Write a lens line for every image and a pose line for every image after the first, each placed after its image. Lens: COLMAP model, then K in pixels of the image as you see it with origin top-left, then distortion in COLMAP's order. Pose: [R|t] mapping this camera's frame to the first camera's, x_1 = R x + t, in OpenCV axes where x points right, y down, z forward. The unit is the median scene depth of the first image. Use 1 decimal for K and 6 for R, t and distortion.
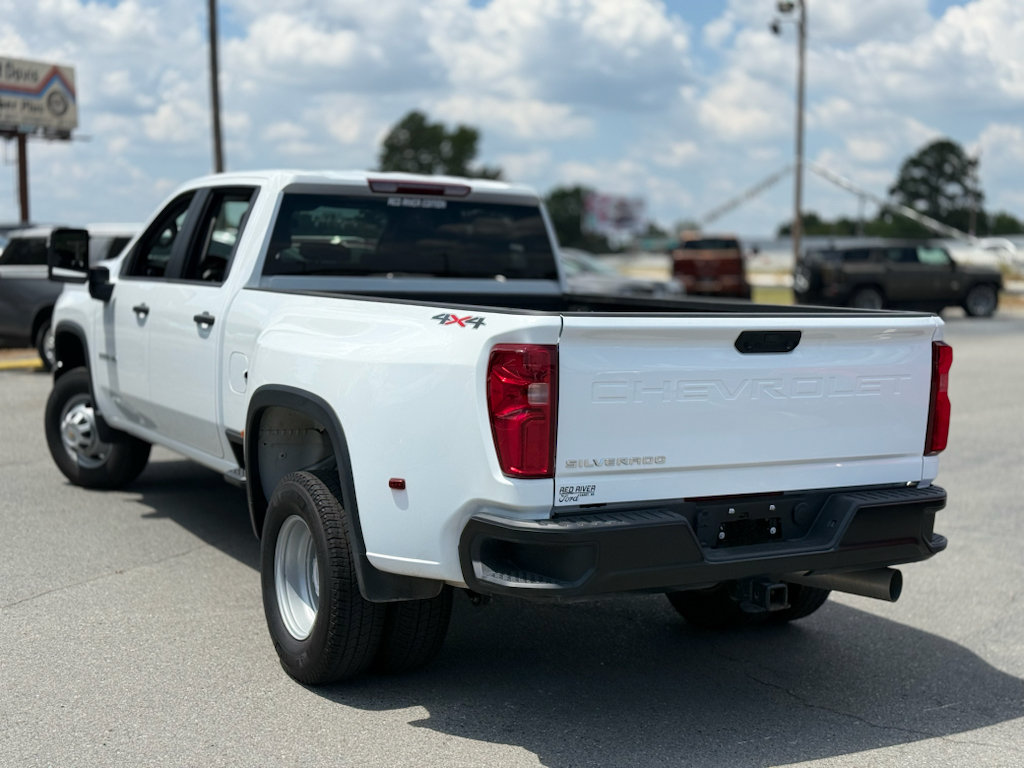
lens RADIAL K [[1444.9, 0, 515.5], [0, 1444.9, 326.2], [0, 0, 1]] dist [0.122351, 0.000000]
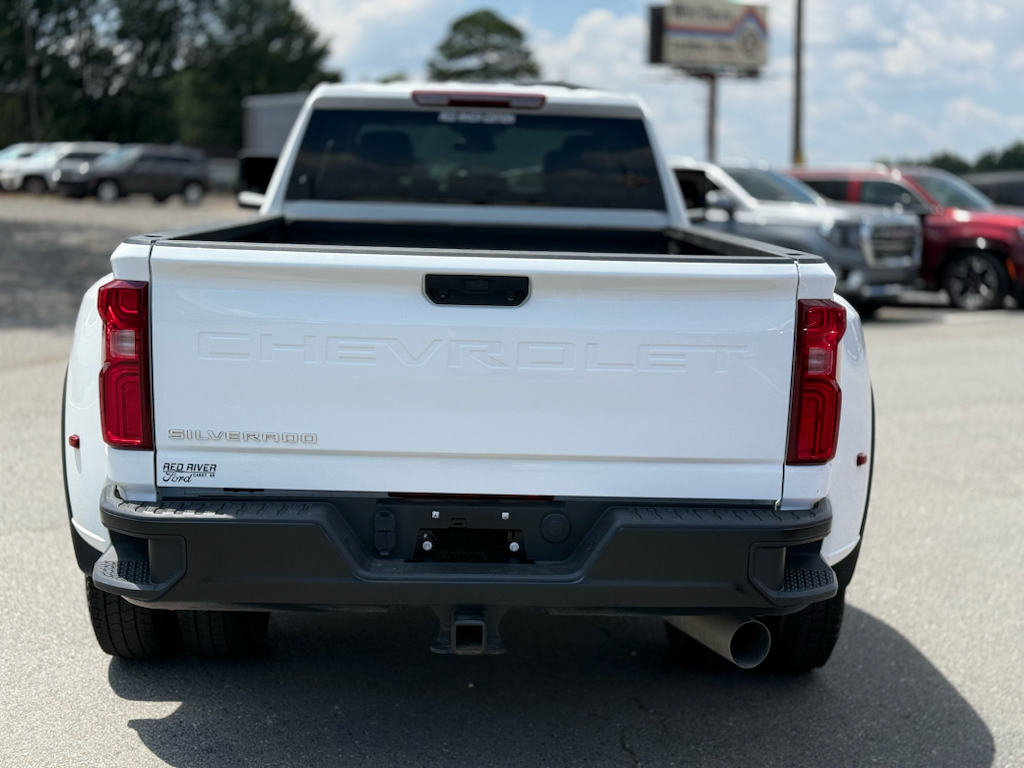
lens RADIAL K [[1444.9, 0, 523.3], [0, 1444.9, 333.6], [0, 0, 1]] dist [0.122351, 0.000000]
pose [[0.874317, 0.051024, -0.482665, 0.534919], [-0.028152, 0.998116, 0.054518, -0.007305], [0.484537, -0.034078, 0.874107, 0.369719]]
